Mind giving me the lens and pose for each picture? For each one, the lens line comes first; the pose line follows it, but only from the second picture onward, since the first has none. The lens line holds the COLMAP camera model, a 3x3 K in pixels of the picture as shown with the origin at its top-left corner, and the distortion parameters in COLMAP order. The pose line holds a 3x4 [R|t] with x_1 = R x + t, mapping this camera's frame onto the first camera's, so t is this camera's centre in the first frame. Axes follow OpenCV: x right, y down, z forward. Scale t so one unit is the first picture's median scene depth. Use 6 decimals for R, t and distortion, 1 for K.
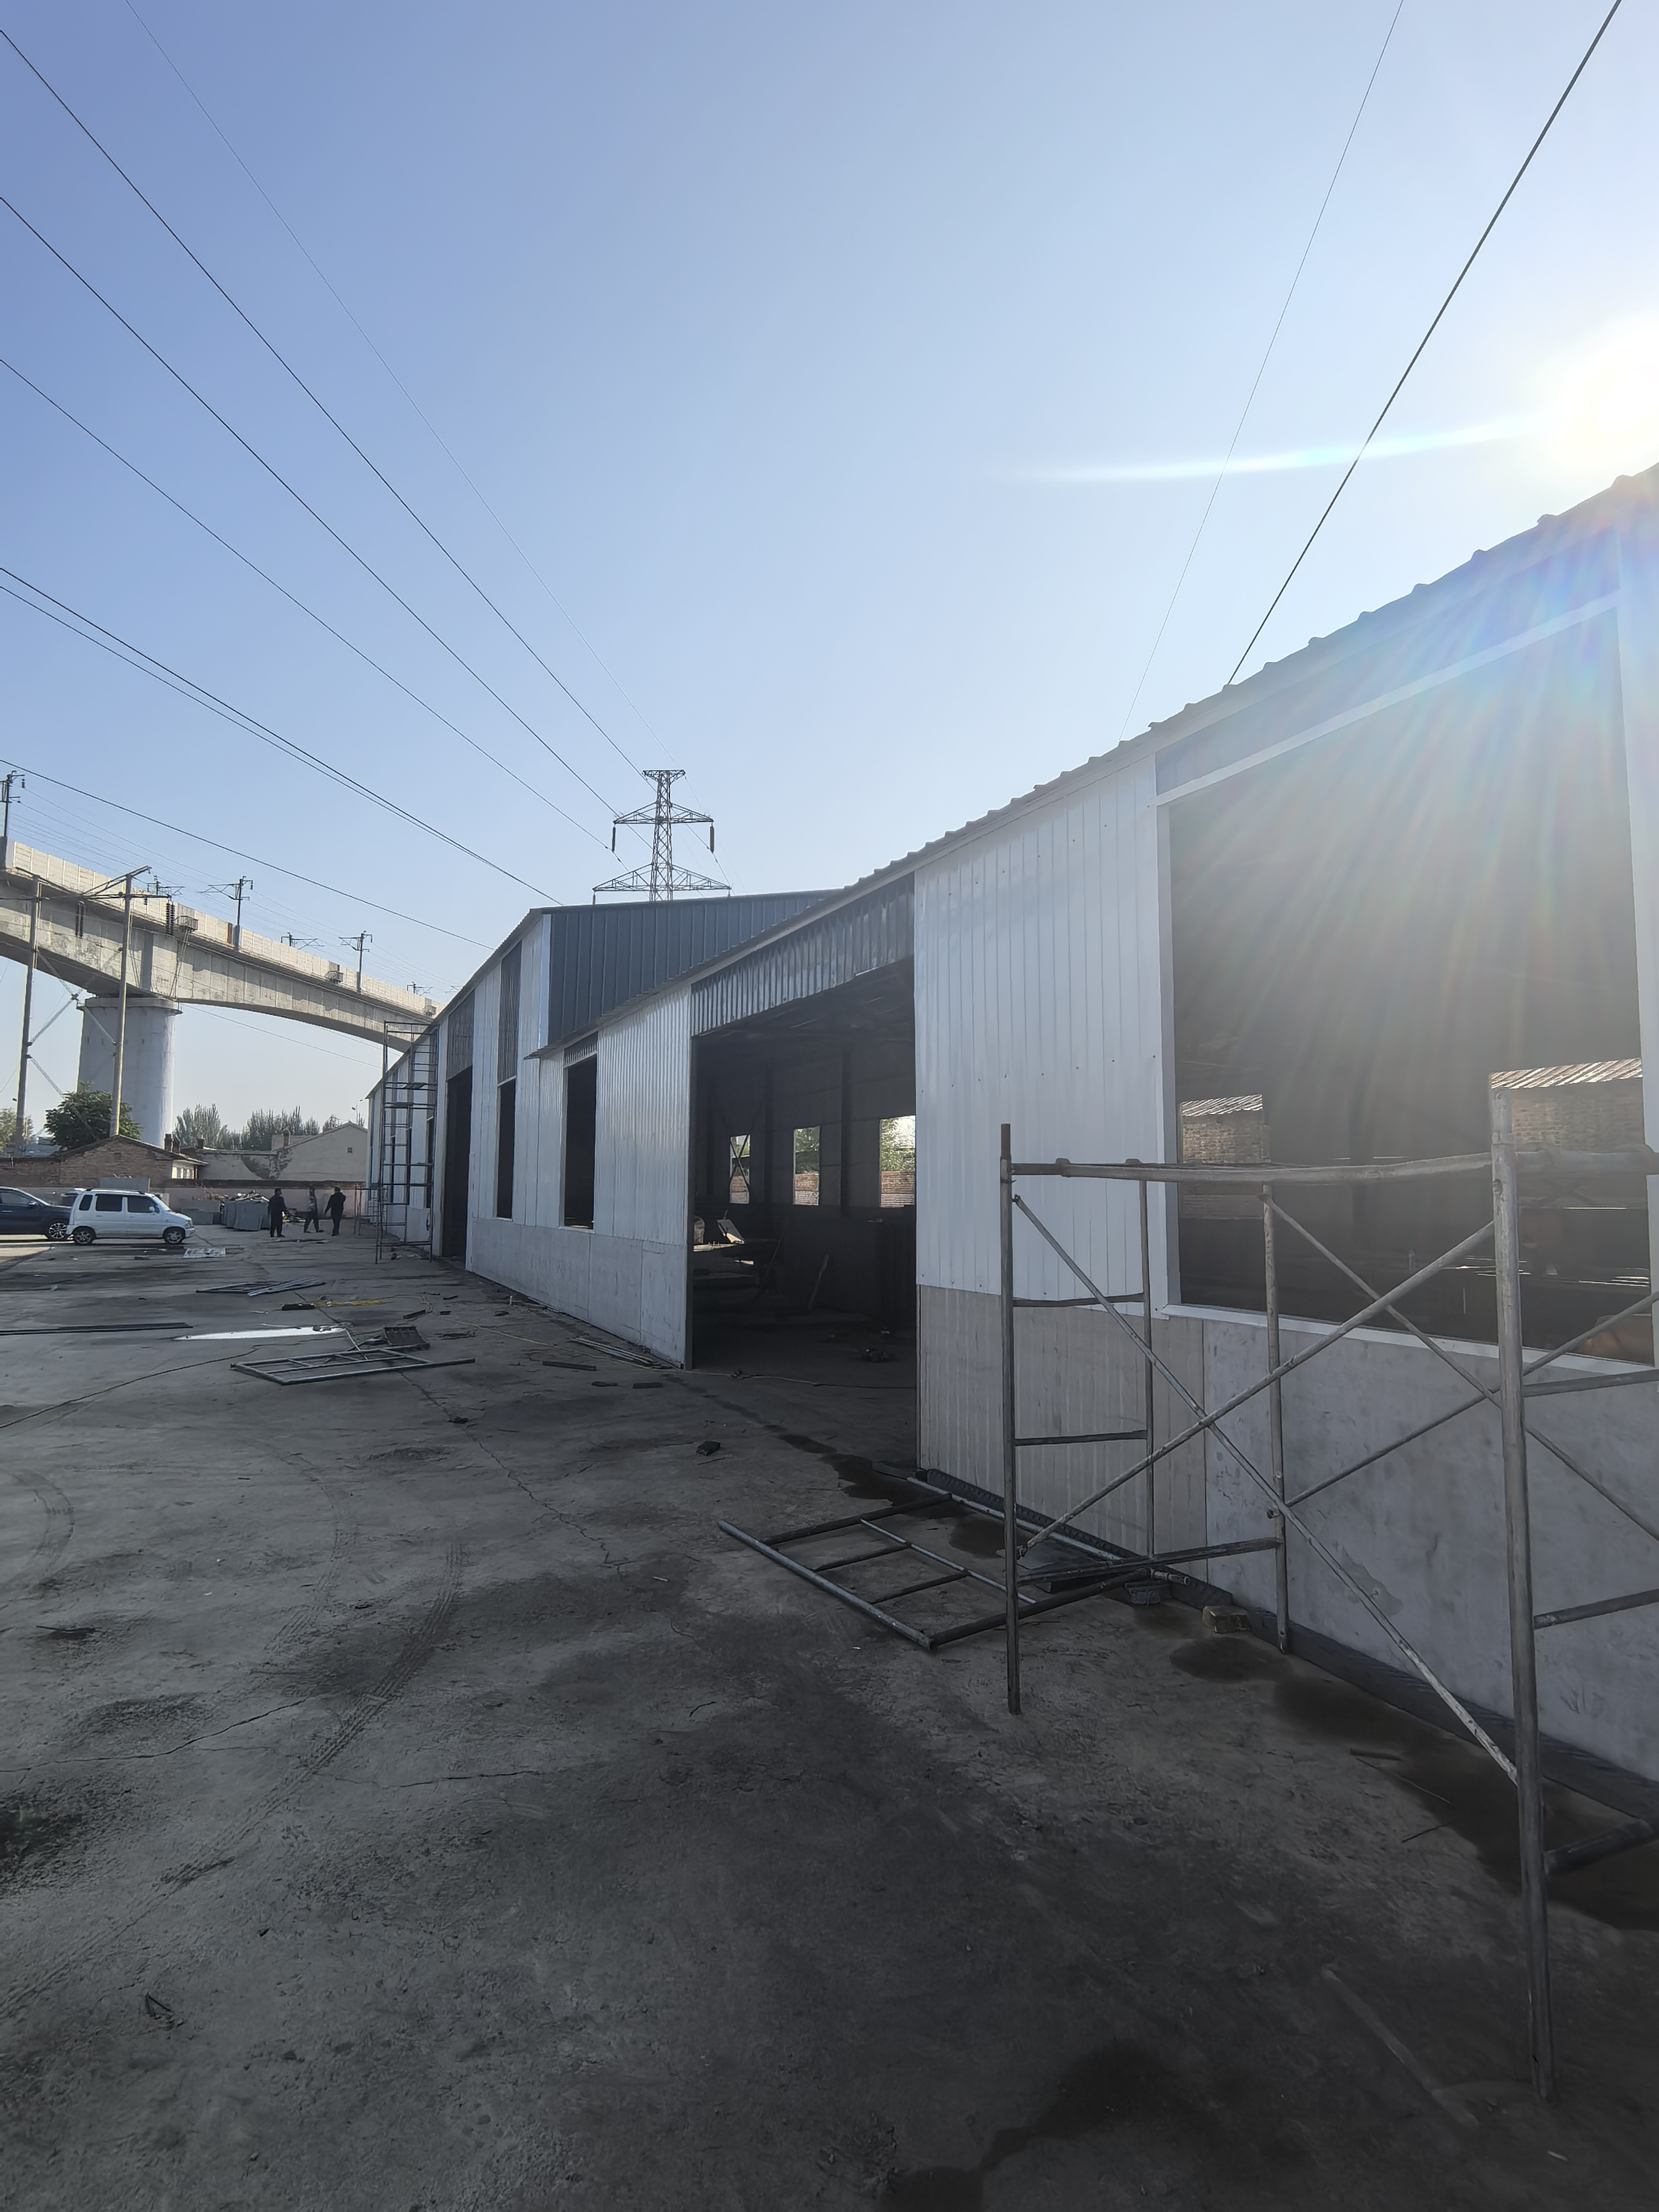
lens RADIAL K [[1118.4, 0, 829.5], [0, 1118.4, 1106.0], [0, 0, 1]] dist [-0.000798, -0.000070]
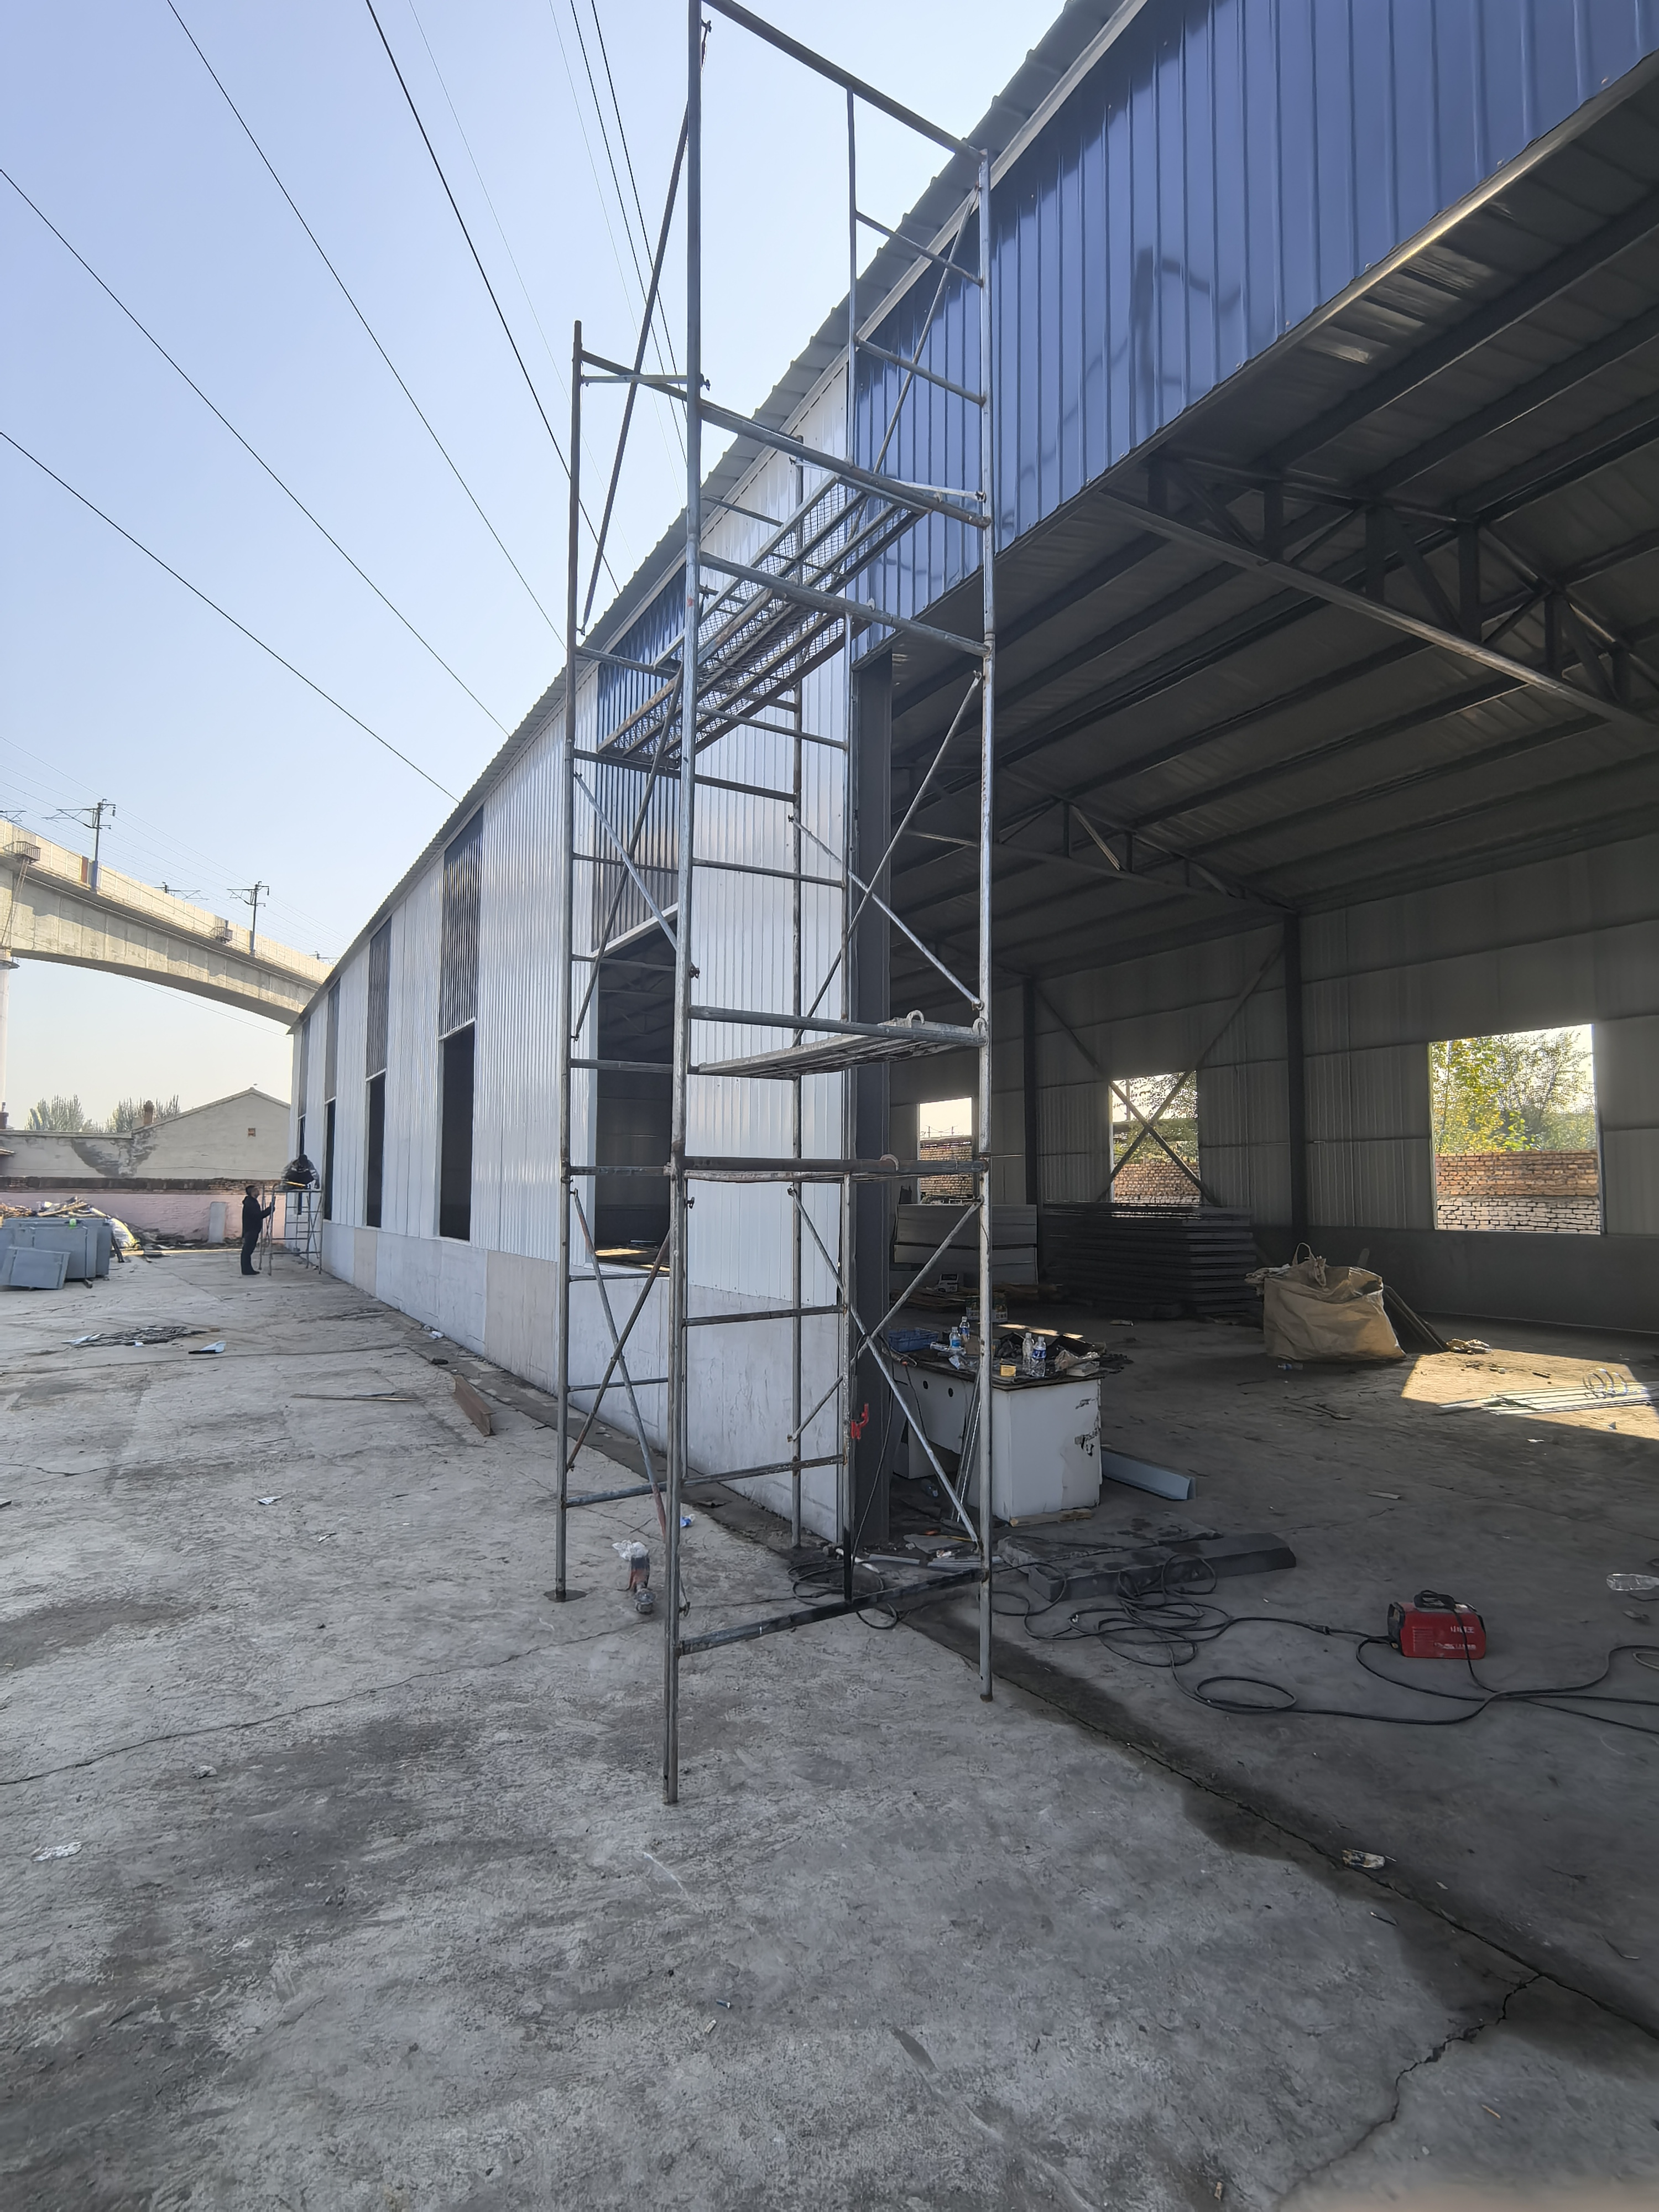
lens RADIAL K [[1105.0, 0, 829.5], [0, 1105.0, 1106.0], [0, 0, 1]] dist [0.001490, 0.000164]
pose [[0.996044, 0.004986, 0.088716, -0.076045], [-0.004813, 0.999986, -0.002161, 0.011949], [-0.088726, 0.001726, 0.996055, 0.166277]]
